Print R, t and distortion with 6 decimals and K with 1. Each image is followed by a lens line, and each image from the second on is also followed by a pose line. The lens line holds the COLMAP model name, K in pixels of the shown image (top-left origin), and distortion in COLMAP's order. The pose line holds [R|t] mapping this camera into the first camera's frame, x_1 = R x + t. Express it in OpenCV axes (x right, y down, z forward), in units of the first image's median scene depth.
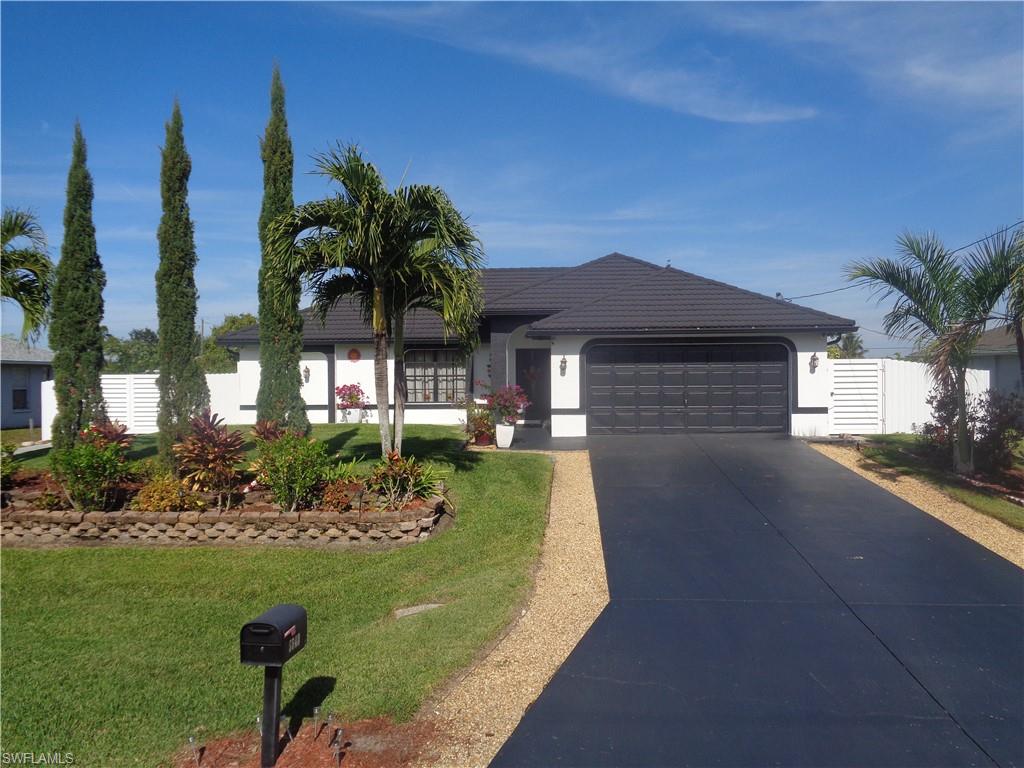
lens RADIAL K [[763.7, 0, 512.0], [0, 763.7, 384.0], [0, 0, 1]] dist [-0.005067, -0.003905]
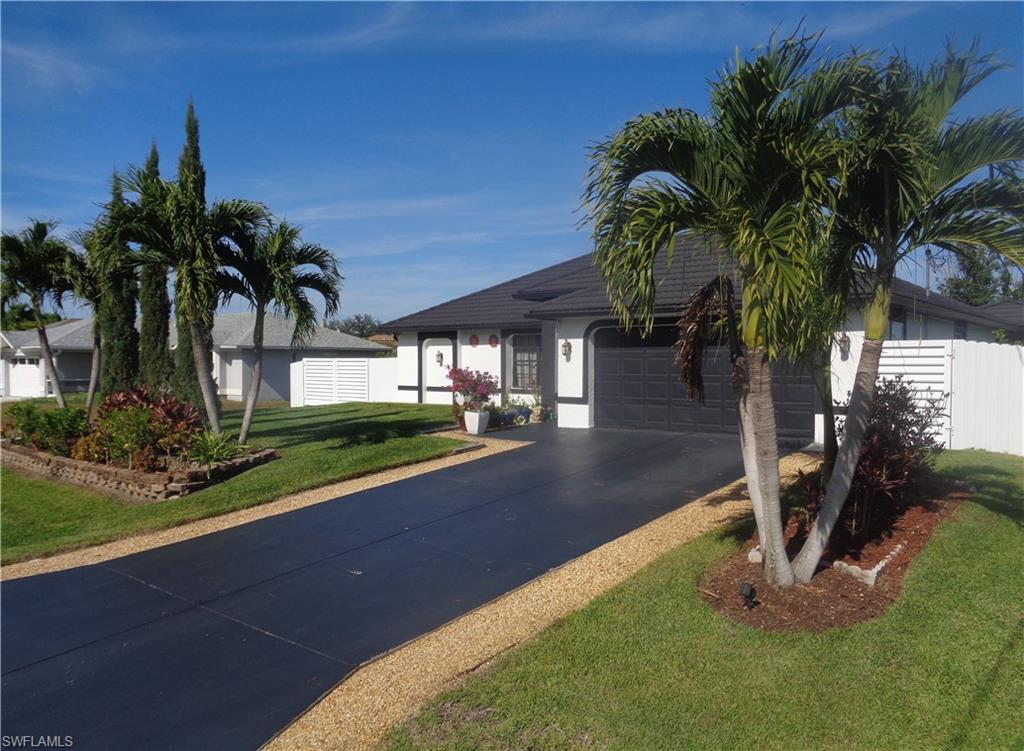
lens RADIAL K [[770.6, 0, 512.0], [0, 770.6, 375.5], [0, 0, 1]] dist [-0.004058, -0.001582]
pose [[0.805169, 0.018790, -0.592748, 0.477351], [-0.014995, 0.999823, 0.011325, -0.002672], [0.592856, -0.000230, 0.805309, 0.183733]]
